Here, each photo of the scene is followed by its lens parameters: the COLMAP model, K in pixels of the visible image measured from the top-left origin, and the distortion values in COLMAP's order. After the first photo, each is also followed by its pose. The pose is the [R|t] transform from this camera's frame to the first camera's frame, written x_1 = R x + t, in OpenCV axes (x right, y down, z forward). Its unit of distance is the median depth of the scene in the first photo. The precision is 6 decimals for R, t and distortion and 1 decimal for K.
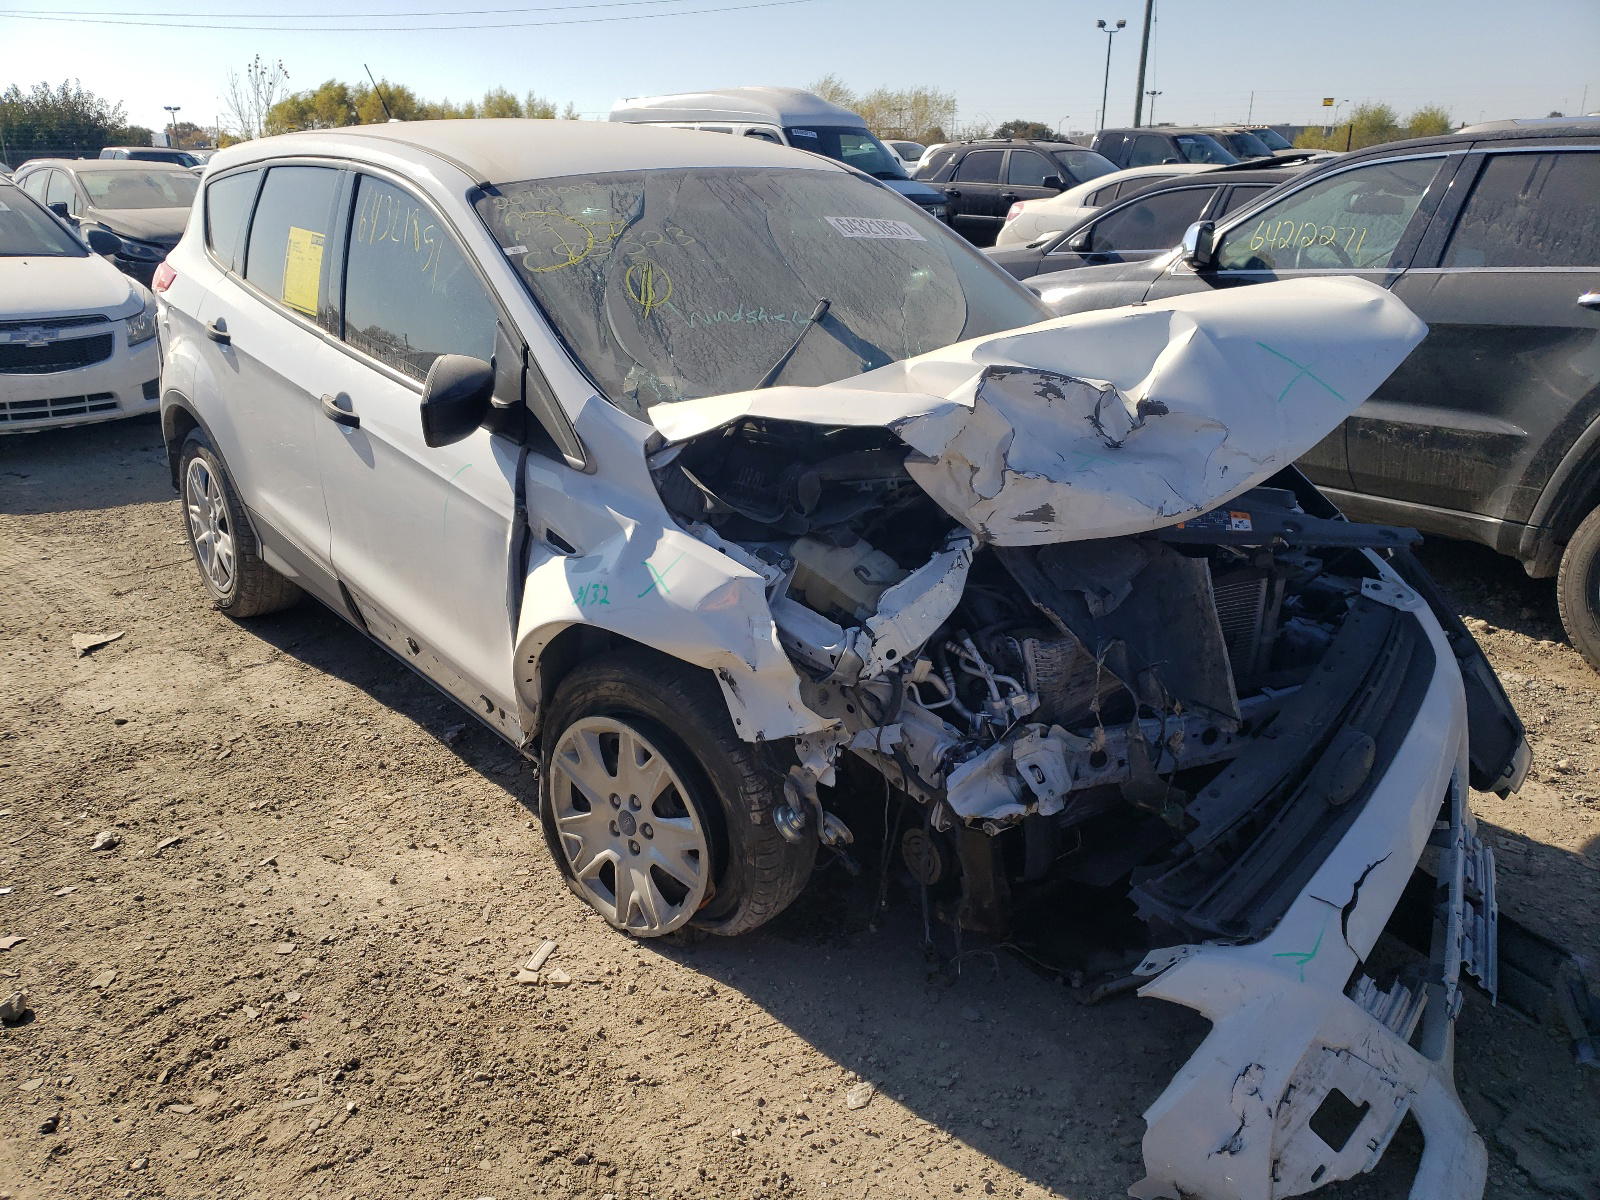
lens RADIAL K [[1236.6, 0, 801.4], [0, 1236.6, 679.6], [0, 0, 1]] dist [0.058826, -0.037517]
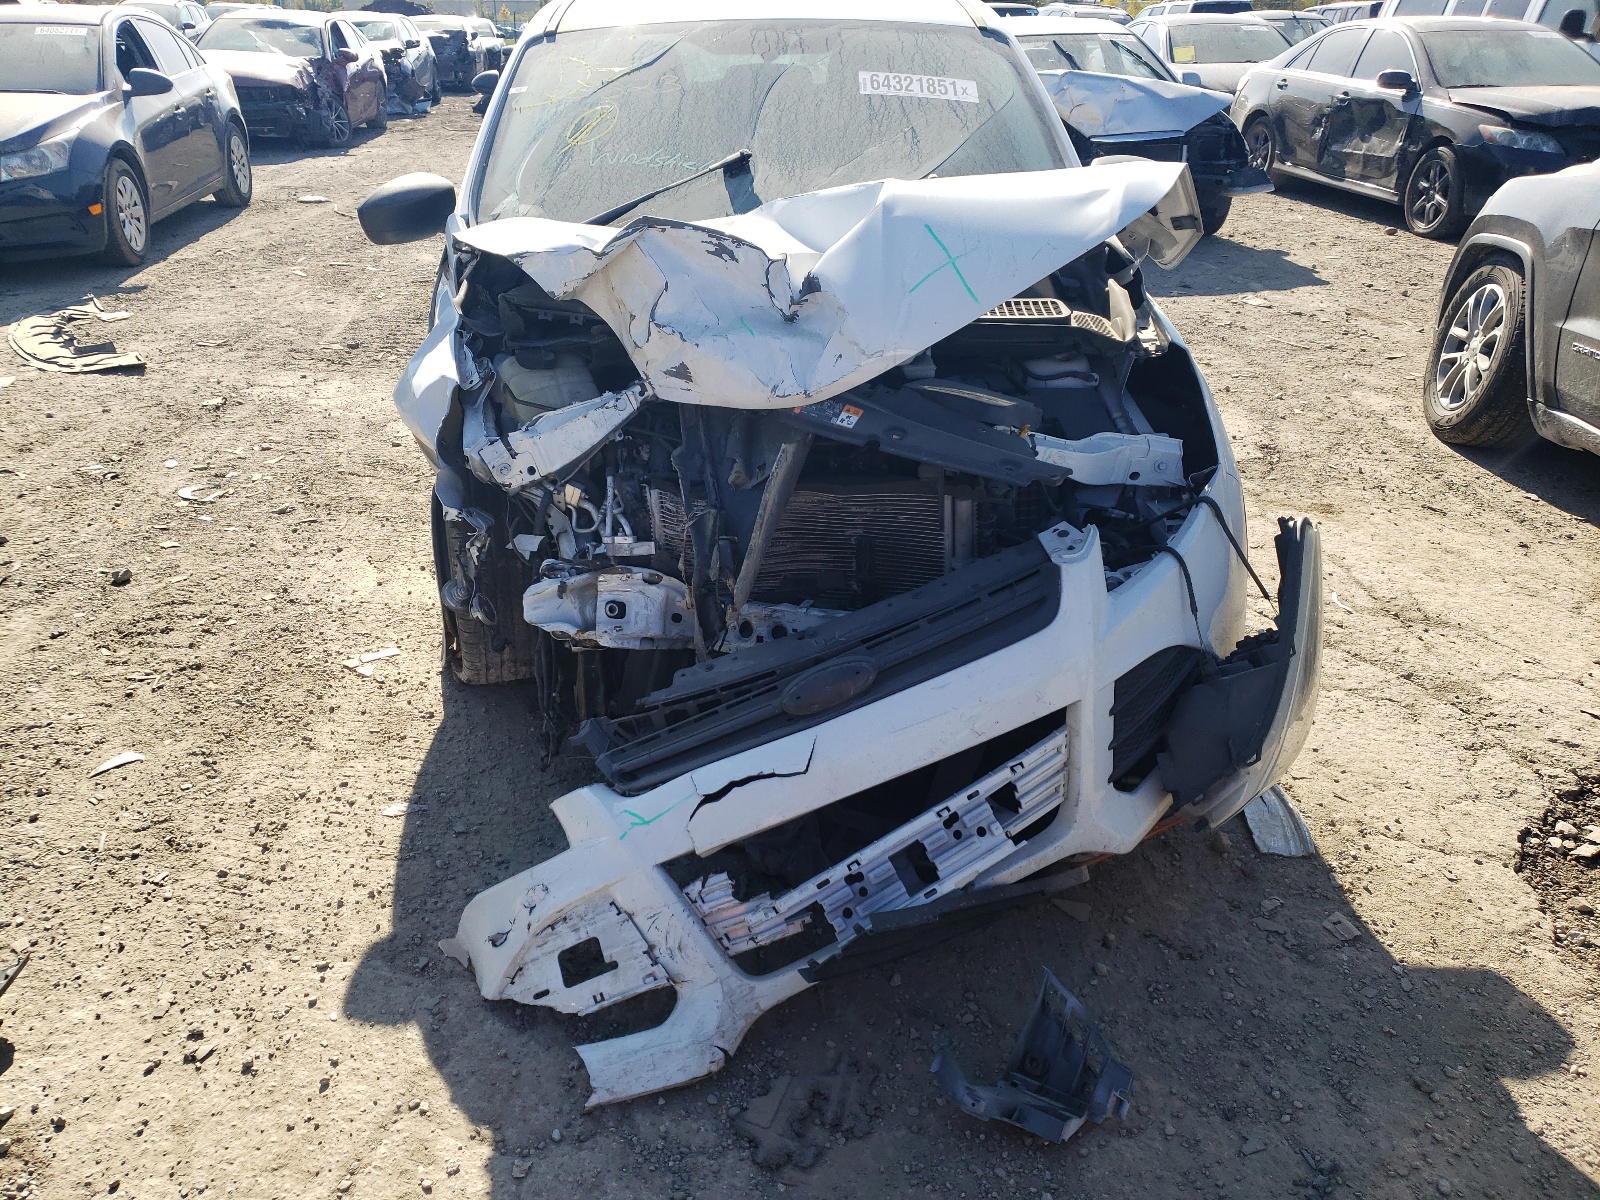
lens RADIAL K [[1217.2, 0, 744.2], [0, 1217.2, 682.8], [0, 0, 1]] dist [0.075423, -0.075497]
pose [[0.775630, 0.306460, -0.551797, 0.878420], [-0.248798, 0.951882, 0.178940, -0.081944], [0.580084, -0.001506, 0.814555, 0.197049]]
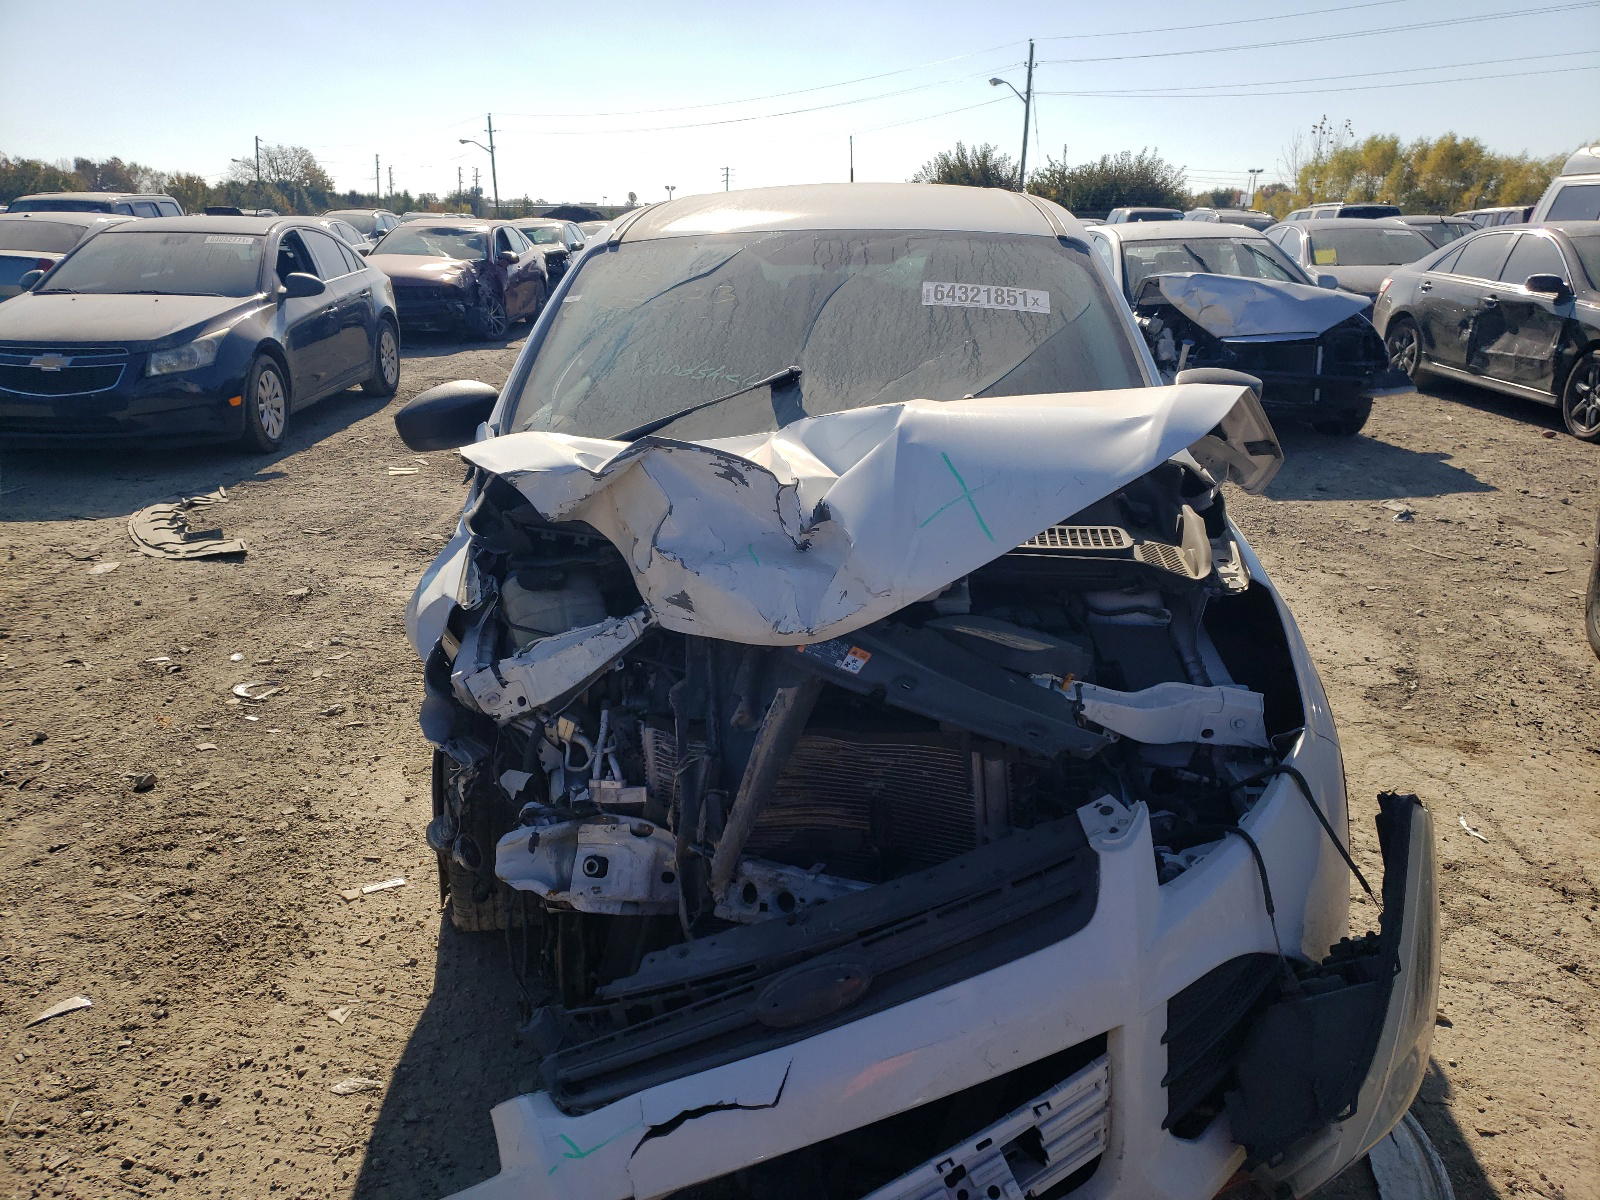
lens RADIAL K [[1236.6, 0, 801.4], [0, 1236.6, 679.6], [0, 0, 1]] dist [0.058826, -0.037517]
pose [[0.720719, 0.244936, -0.648514, 0.867322], [-0.270031, 0.960802, 0.062787, -0.158489], [0.638472, 0.129868, 0.758609, 0.366266]]
